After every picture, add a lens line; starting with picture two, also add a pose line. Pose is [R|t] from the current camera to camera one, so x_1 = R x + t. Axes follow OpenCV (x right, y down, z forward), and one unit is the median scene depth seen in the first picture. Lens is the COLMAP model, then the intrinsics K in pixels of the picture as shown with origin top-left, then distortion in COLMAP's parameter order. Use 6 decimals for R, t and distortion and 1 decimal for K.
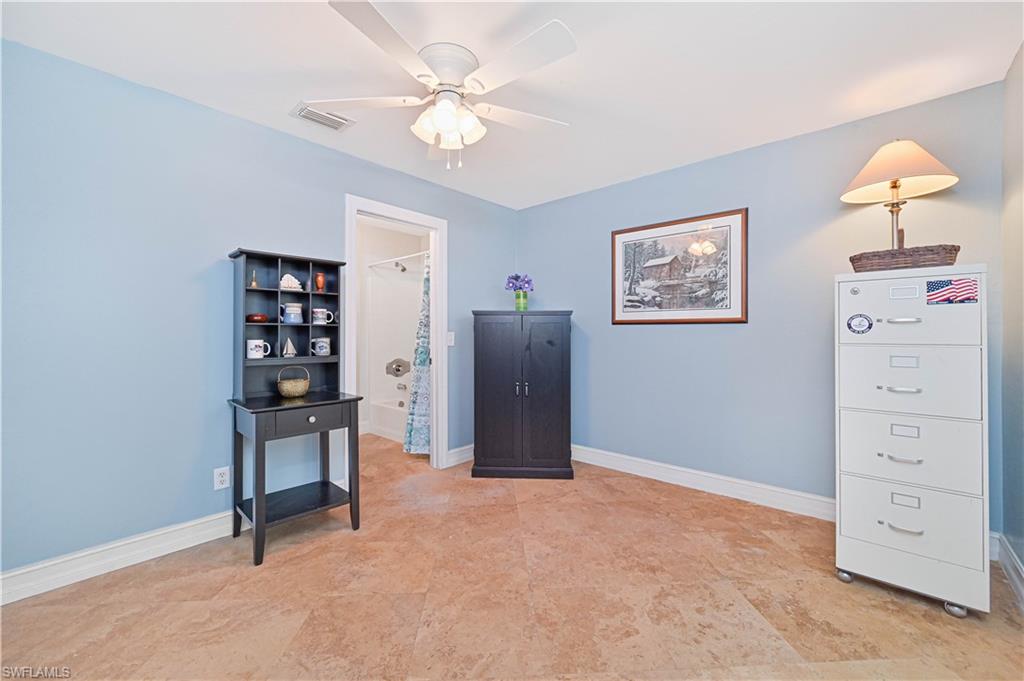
lens RADIAL K [[410.9, 0, 513.8], [0, 410.9, 337.5], [0, 0, 1]] dist [0.000527, 0.000114]
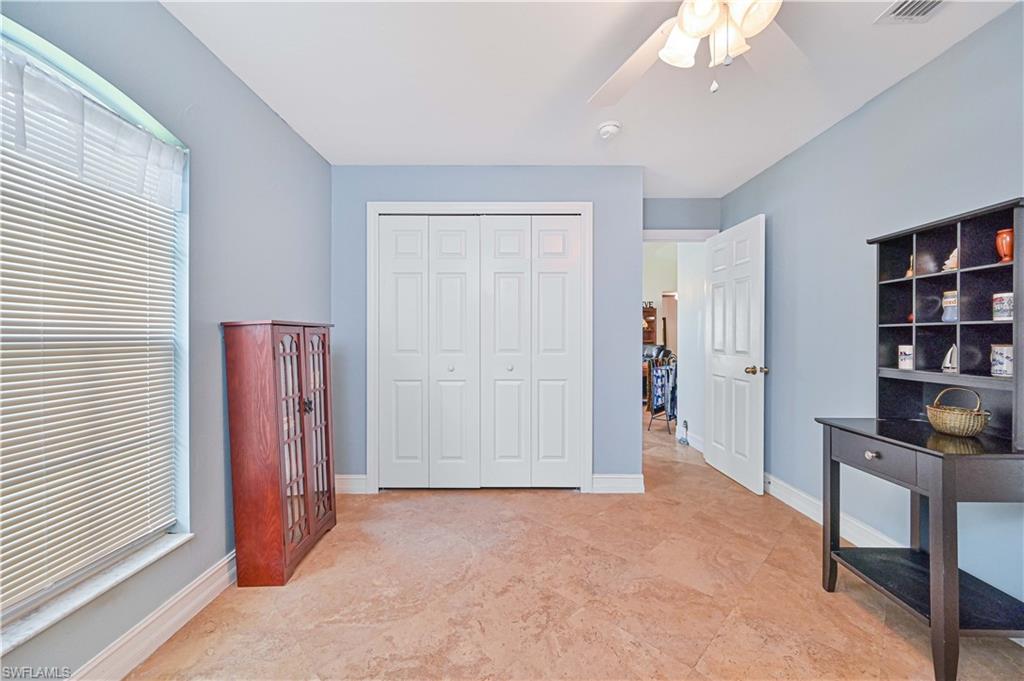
lens RADIAL K [[393.9, 0, 512.0], [0, 393.9, 340.5], [0, 0, 1]] dist [-0.000915, -0.000112]
pose [[-0.750960, 0.003134, -0.660340, 0.352818], [-0.003760, 0.999952, 0.009021, -0.006896], [0.660337, 0.009257, -0.750913, 0.869283]]
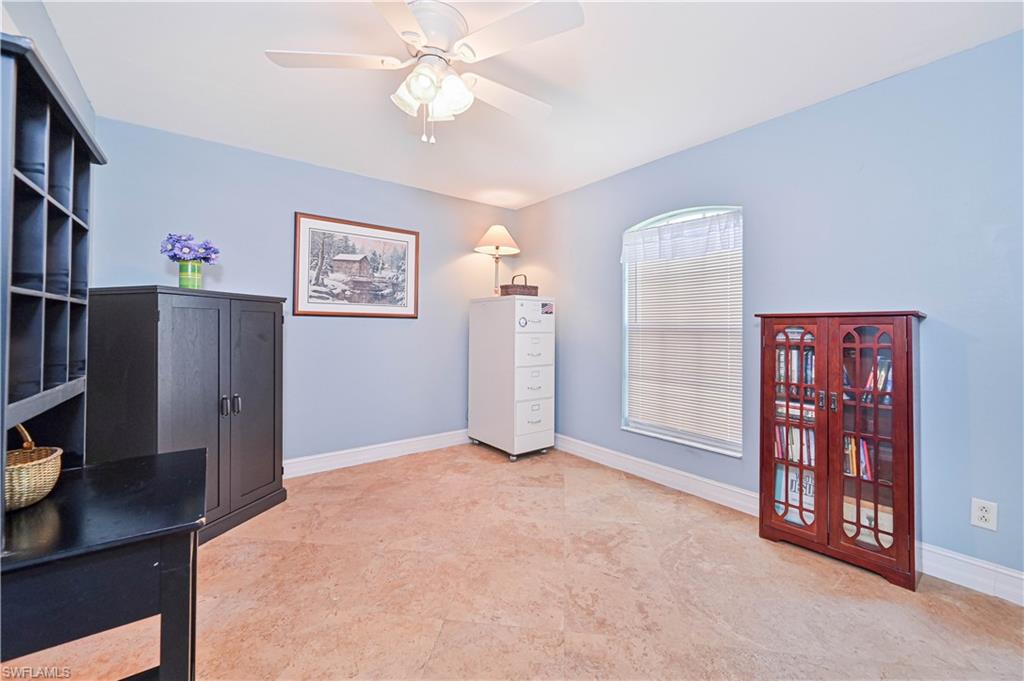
lens RADIAL K [[410.9, 0, 513.8], [0, 410.9, 337.5], [0, 0, 1]] dist [0.000527, 0.000114]
pose [[0.179784, -0.021961, 0.983461, -0.680988], [0.003975, 0.999759, 0.021598, -0.002287], [-0.983698, 0.000026, 0.179828, 0.455231]]
